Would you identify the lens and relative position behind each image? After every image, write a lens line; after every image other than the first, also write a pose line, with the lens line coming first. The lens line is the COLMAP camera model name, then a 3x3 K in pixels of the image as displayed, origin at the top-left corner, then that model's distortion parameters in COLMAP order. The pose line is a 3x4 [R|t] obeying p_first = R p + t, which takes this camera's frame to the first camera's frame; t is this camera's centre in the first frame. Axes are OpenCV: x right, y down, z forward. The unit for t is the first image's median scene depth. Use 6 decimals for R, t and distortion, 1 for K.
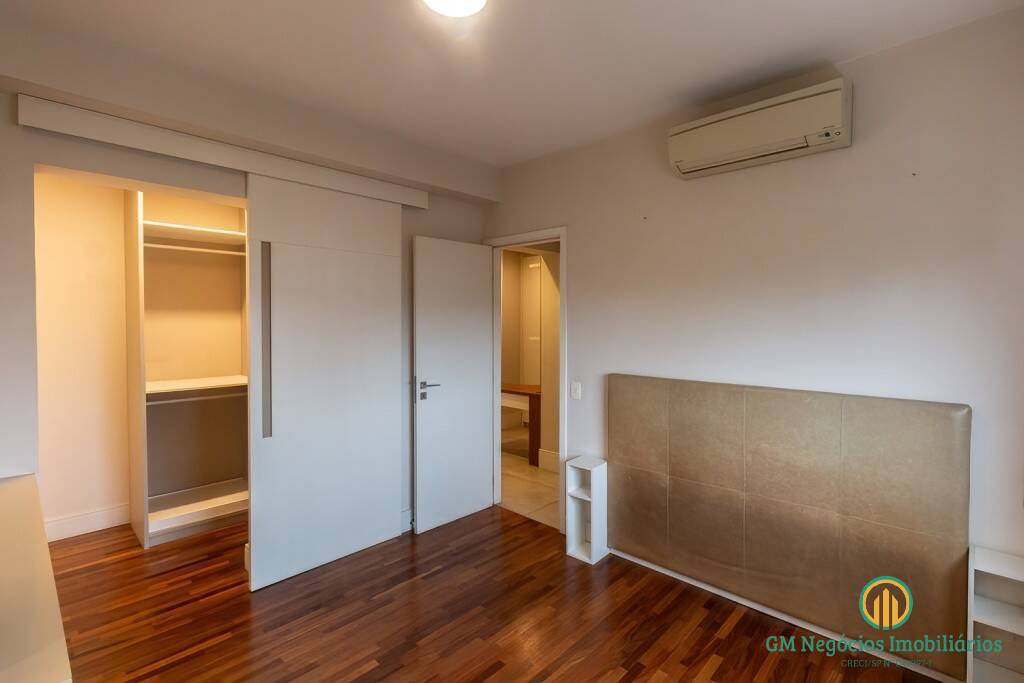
lens RADIAL K [[474.7, 0, 510.7], [0, 474.7, 330.9], [0, 0, 1]] dist [-0.000162, -0.000612]
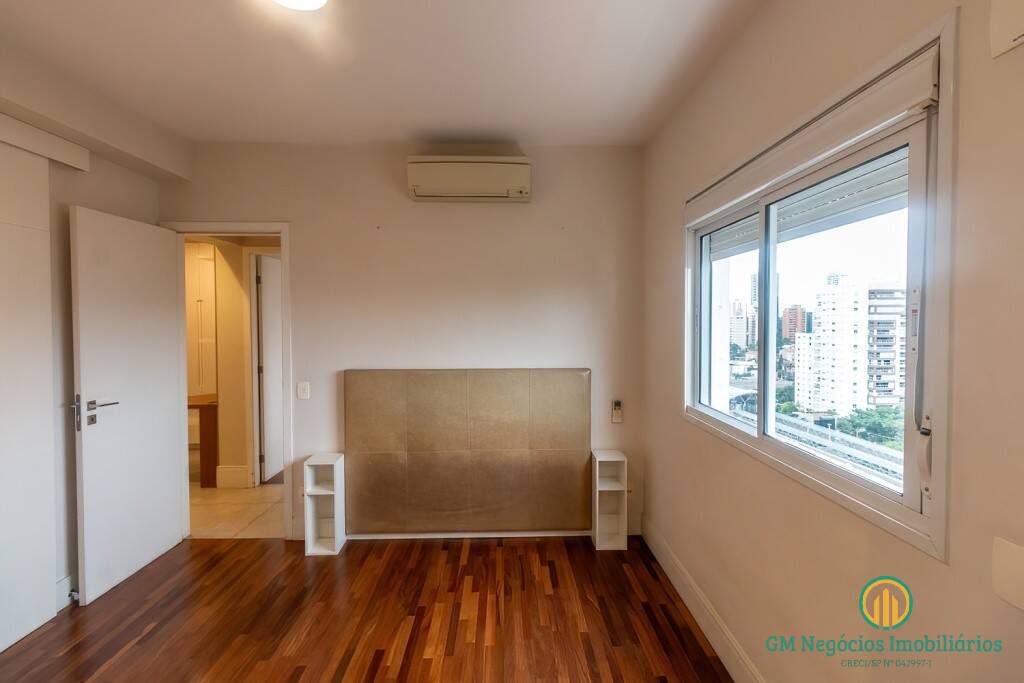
lens RADIAL K [[474.7, 0, 510.7], [0, 474.7, 330.9], [0, 0, 1]] dist [-0.000162, -0.000612]
pose [[0.705831, -0.017408, 0.708166, -0.289935], [0.017299, 0.999823, 0.007336, 0.002083], [-0.708169, 0.007072, 0.706007, -0.006381]]
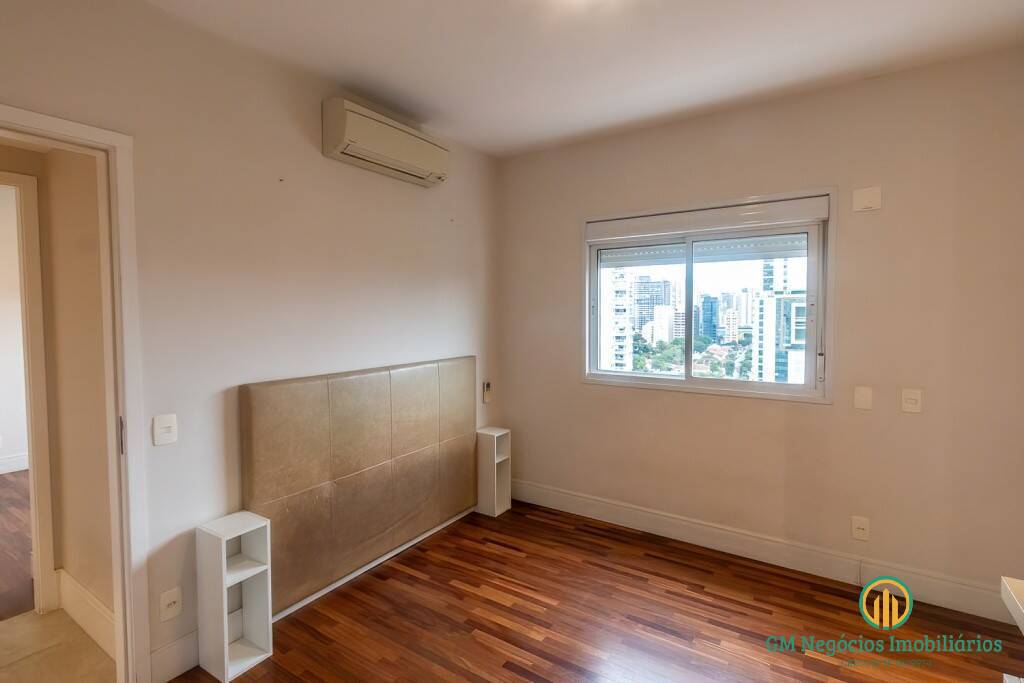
lens RADIAL K [[493.0, 0, 511.8], [0, 493.0, 332.6], [0, 0, 1]] dist [0.000644, -0.000033]
pose [[-0.191048, -0.040259, 0.980755, -0.604706], [0.026464, 0.998584, 0.046146, -0.010972], [-0.981224, 0.034771, -0.189712, 0.783775]]
